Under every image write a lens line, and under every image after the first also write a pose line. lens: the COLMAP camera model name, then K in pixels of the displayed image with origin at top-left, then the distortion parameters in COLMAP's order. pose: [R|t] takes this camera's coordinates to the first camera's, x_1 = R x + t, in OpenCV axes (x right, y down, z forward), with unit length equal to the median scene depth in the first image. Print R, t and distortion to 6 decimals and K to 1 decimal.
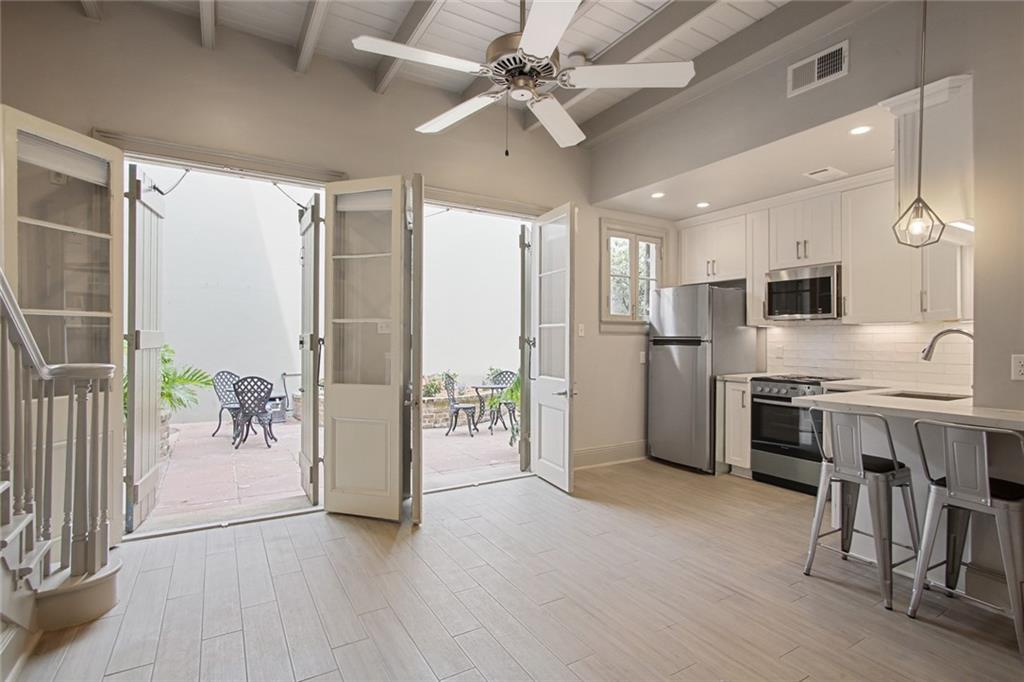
lens RADIAL K [[496.0, 0, 510.5], [0, 496.0, 338.0], [0, 0, 1]] dist [-0.014156, 0.009902]
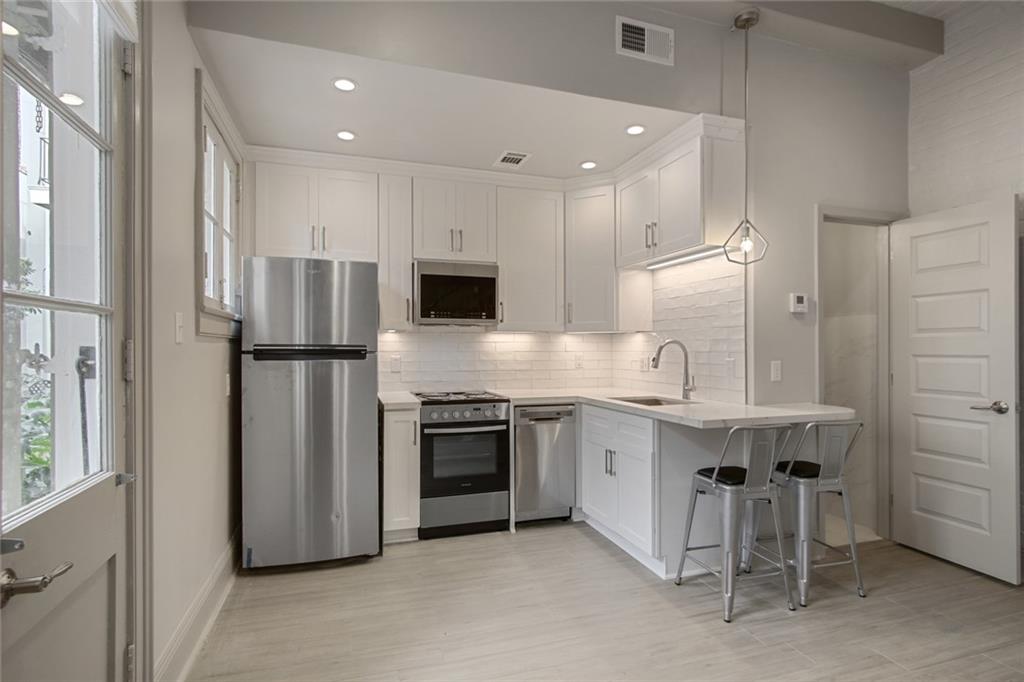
lens RADIAL K [[496.0, 0, 511.6], [0, 496.0, 348.9], [0, 0, 1]] dist [-0.014156, 0.009902]
pose [[0.218150, -0.005440, 0.975900, -0.215796], [-0.003254, 0.999975, 0.006302, -0.002703], [-0.975910, -0.004550, 0.218127, 0.779635]]
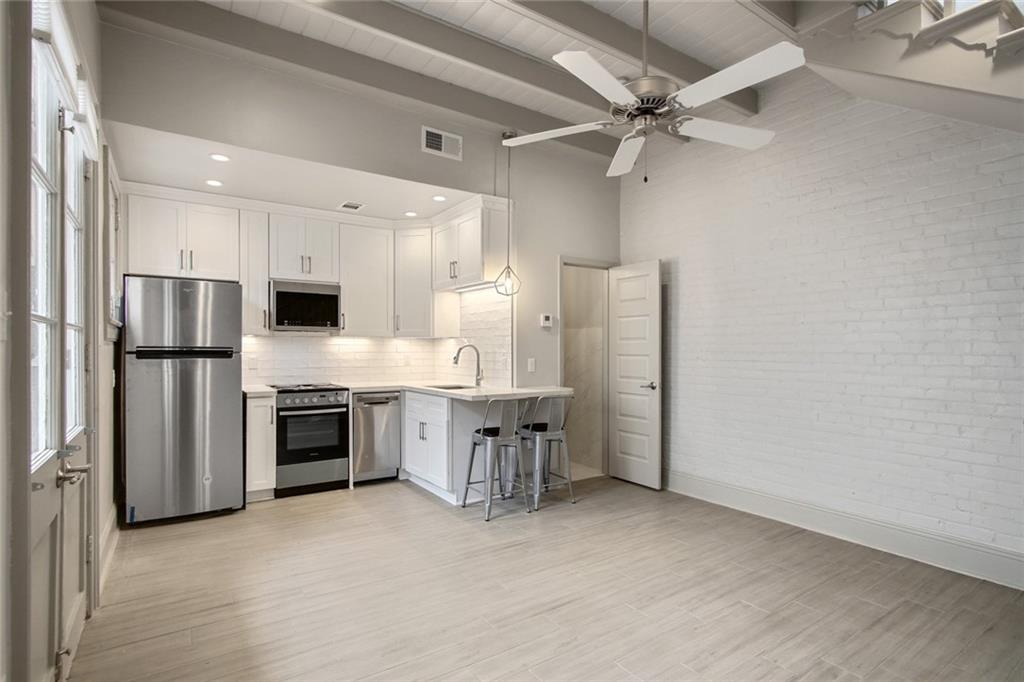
lens RADIAL K [[496.0, 0, 501.6], [0, 496.0, 351.5], [0, 0, 1]] dist [-0.014156, 0.009902]
pose [[-0.049035, -0.009295, 0.998754, -0.520491], [-0.007022, 0.999935, 0.008961, -0.006442], [-0.998772, -0.006574, -0.049097, 0.679373]]
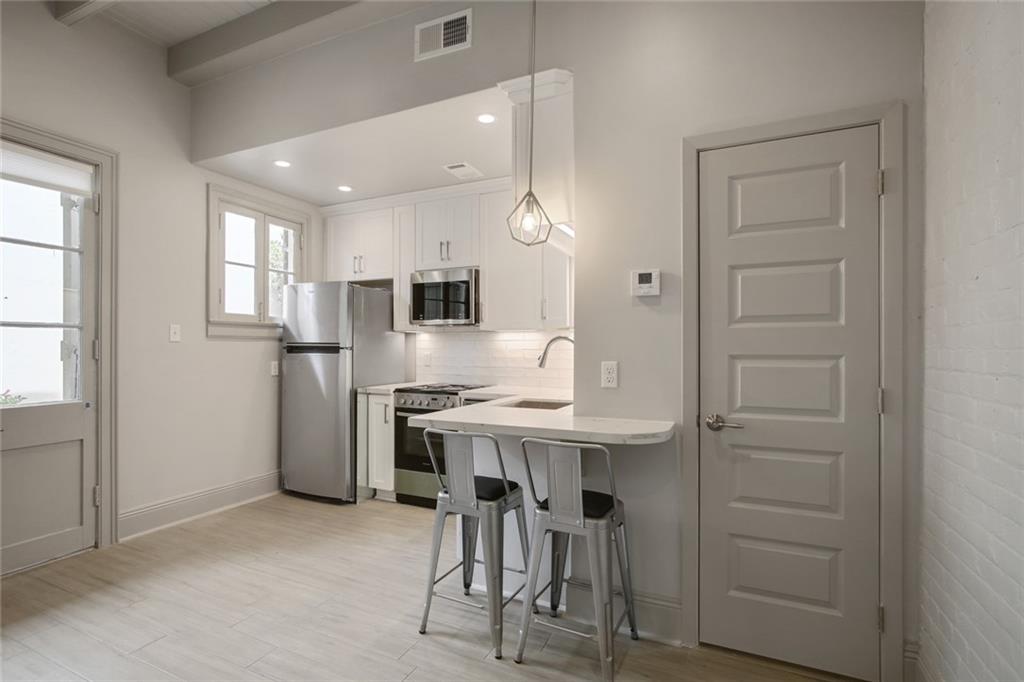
lens RADIAL K [[496.0, 0, 506.7], [0, 496.0, 349.1], [0, 0, 1]] dist [-0.014156, 0.009902]
pose [[0.829571, -0.003135, 0.558393, 0.170467], [-0.002030, 0.999961, 0.008629, 0.000179], [-0.558398, -0.008292, 0.829532, 0.159553]]
